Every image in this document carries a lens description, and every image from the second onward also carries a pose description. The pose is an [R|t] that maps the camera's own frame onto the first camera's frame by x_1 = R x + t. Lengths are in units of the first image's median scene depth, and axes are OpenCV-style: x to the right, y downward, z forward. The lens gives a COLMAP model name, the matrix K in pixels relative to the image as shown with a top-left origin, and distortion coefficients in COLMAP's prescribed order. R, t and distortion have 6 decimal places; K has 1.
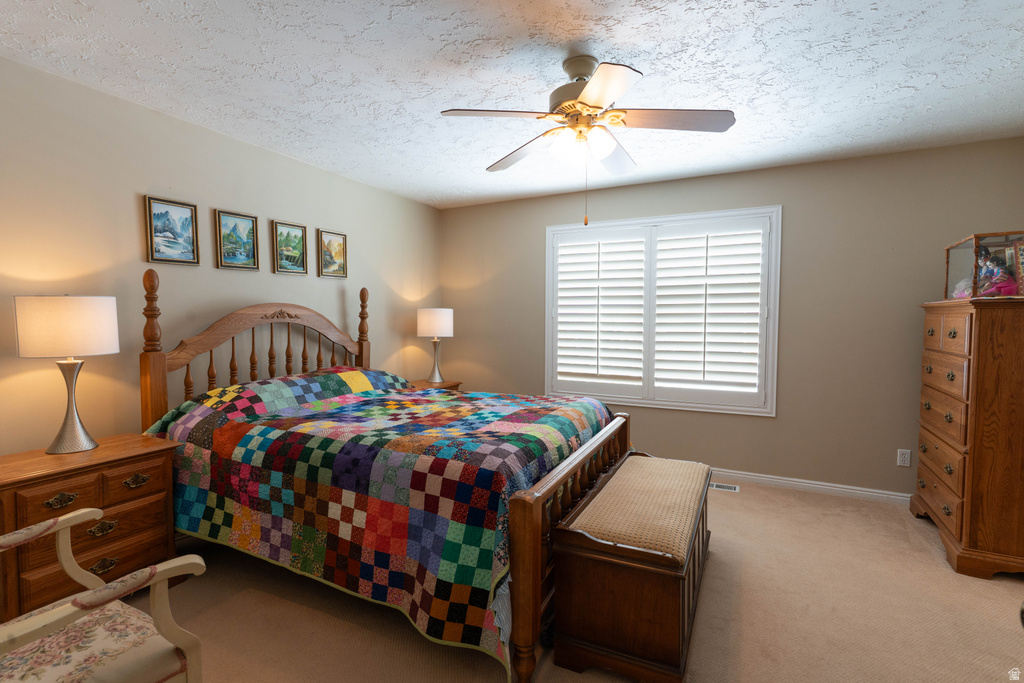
lens RADIAL K [[501.1, 0, 516.0], [0, 501.1, 343.6], [0, 0, 1]] dist [-0.024882, 0.016912]
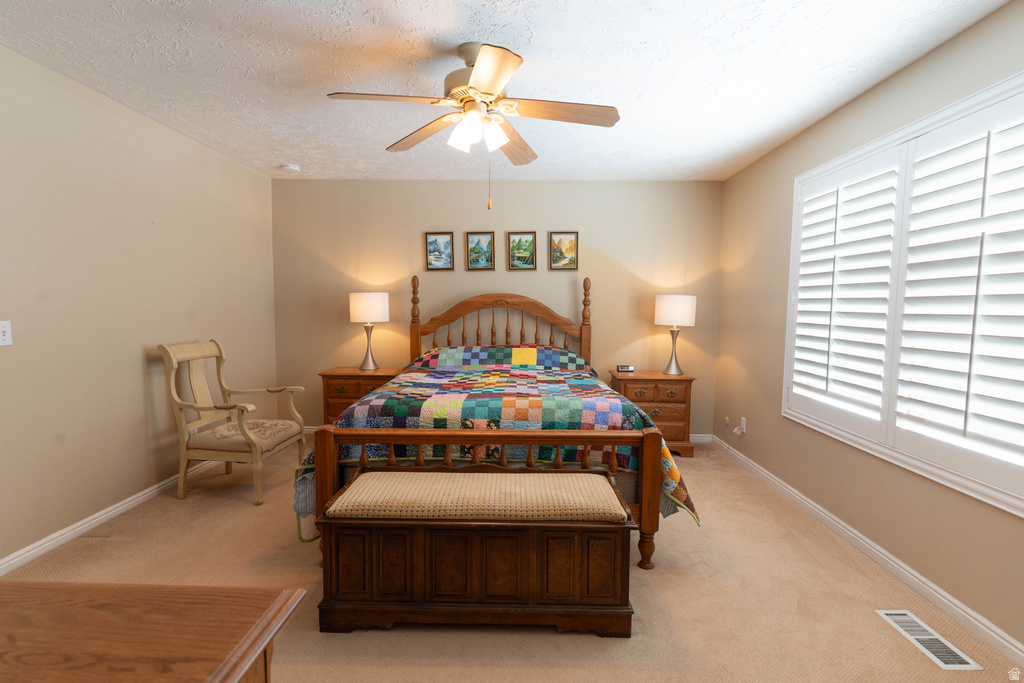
lens RADIAL K [[501.1, 0, 511.2], [0, 501.1, 344.5], [0, 0, 1]] dist [-0.024882, 0.016912]
pose [[0.391741, 0.072873, -0.917185, 0.786735], [-0.052525, 0.997004, 0.056781, -0.020557], [0.918575, 0.025932, 0.394395, 0.481750]]
